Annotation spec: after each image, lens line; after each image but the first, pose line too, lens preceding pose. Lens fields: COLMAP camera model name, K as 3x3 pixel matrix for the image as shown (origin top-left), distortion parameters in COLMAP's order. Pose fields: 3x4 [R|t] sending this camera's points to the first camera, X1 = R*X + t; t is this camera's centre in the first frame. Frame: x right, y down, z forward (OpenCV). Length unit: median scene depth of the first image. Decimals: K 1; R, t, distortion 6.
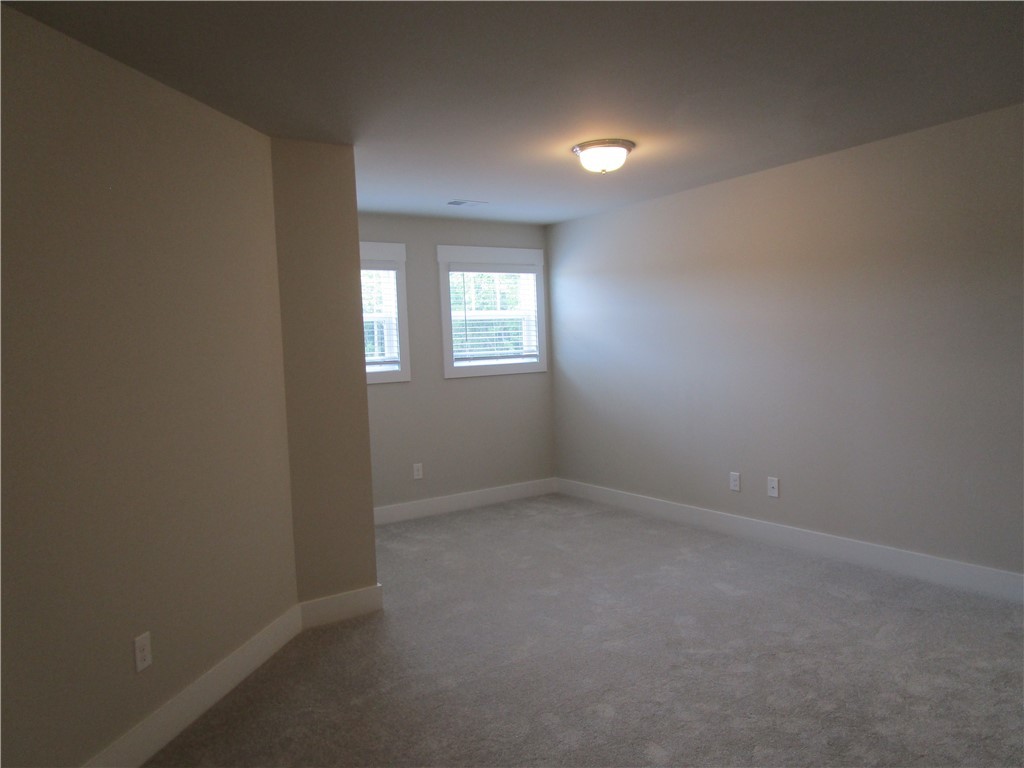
lens RADIAL K [[745.6, 0, 504.3], [0, 745.6, 388.5], [0, 0, 1]] dist [-0.002118, -0.004416]
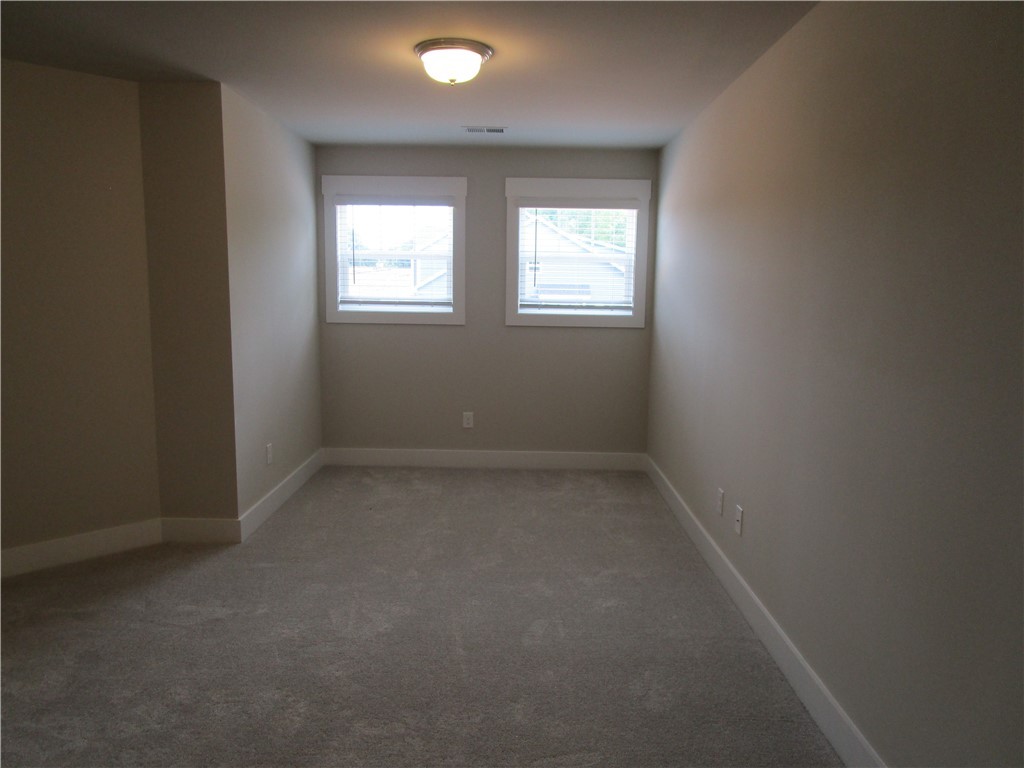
lens RADIAL K [[745.6, 0, 509.8], [0, 745.6, 382.2], [0, 0, 1]] dist [-0.002118, -0.004416]
pose [[0.818377, 0.130432, -0.559685, 0.454834], [-0.085018, 0.990665, 0.106555, -0.042967], [0.568358, -0.039619, 0.821827, 0.245874]]
